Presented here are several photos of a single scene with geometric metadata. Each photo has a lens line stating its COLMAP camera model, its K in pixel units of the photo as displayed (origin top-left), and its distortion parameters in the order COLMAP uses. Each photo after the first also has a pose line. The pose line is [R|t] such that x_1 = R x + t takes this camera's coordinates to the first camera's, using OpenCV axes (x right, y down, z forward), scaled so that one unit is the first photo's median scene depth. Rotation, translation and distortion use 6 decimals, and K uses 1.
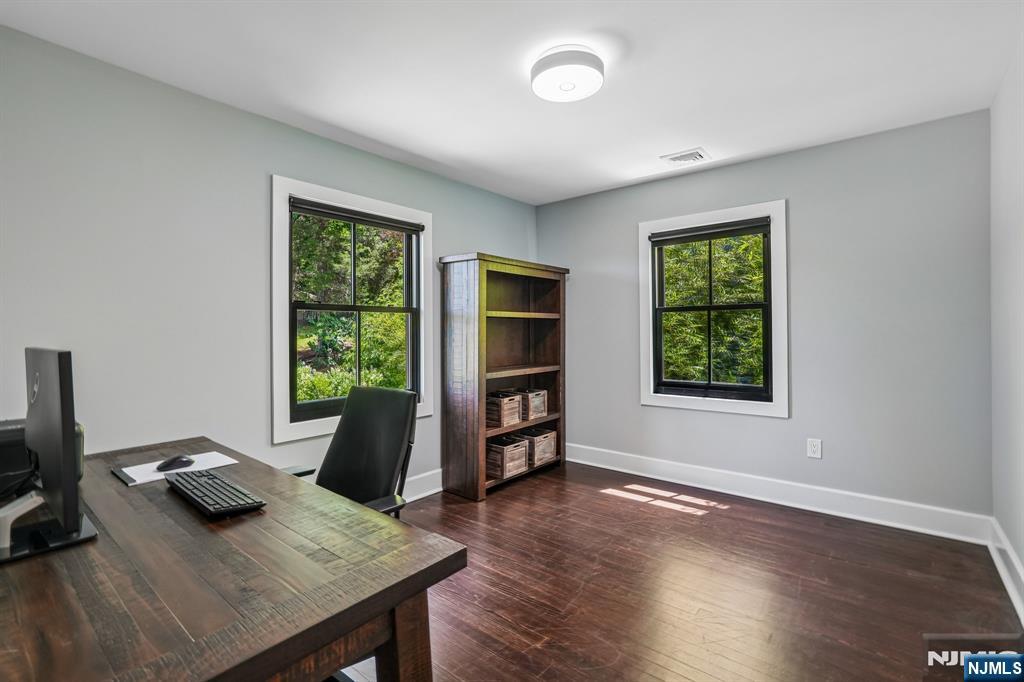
lens RADIAL K [[455.9, 0, 513.3], [0, 455.9, 330.1], [0, 0, 1]] dist [-0.014285, 0.006479]
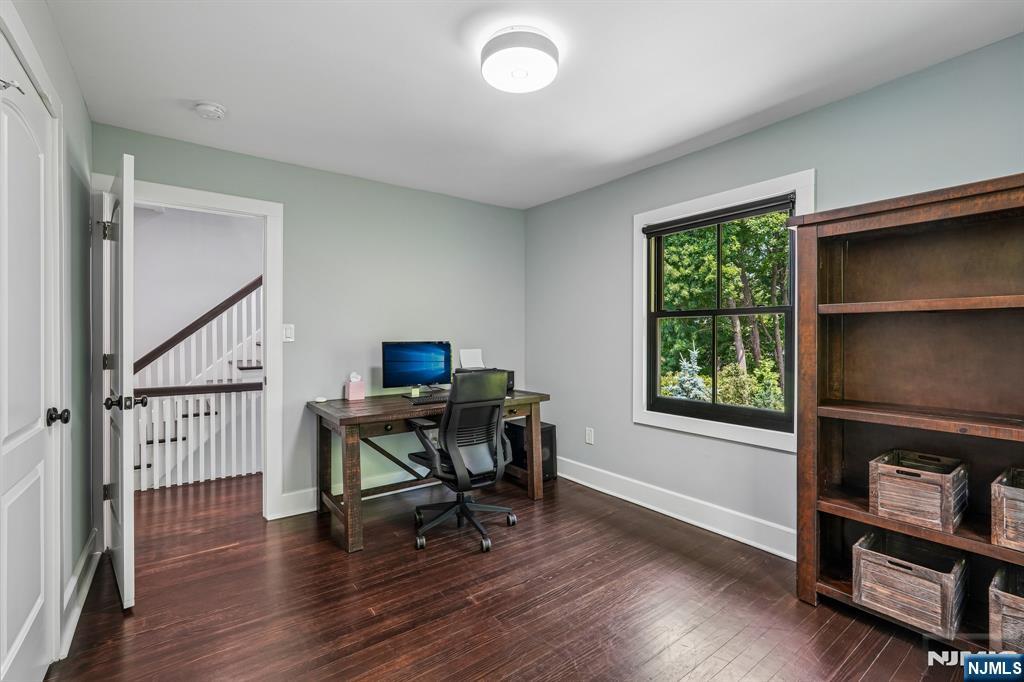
lens RADIAL K [[455.9, 0, 511.6], [0, 455.9, 339.5], [0, 0, 1]] dist [-0.014285, 0.006479]
pose [[-0.240812, 0.018751, -0.970391, 0.609168], [0.002448, 0.999822, 0.018713, -0.007494], [0.970569, 0.002131, -0.240815, 0.714326]]
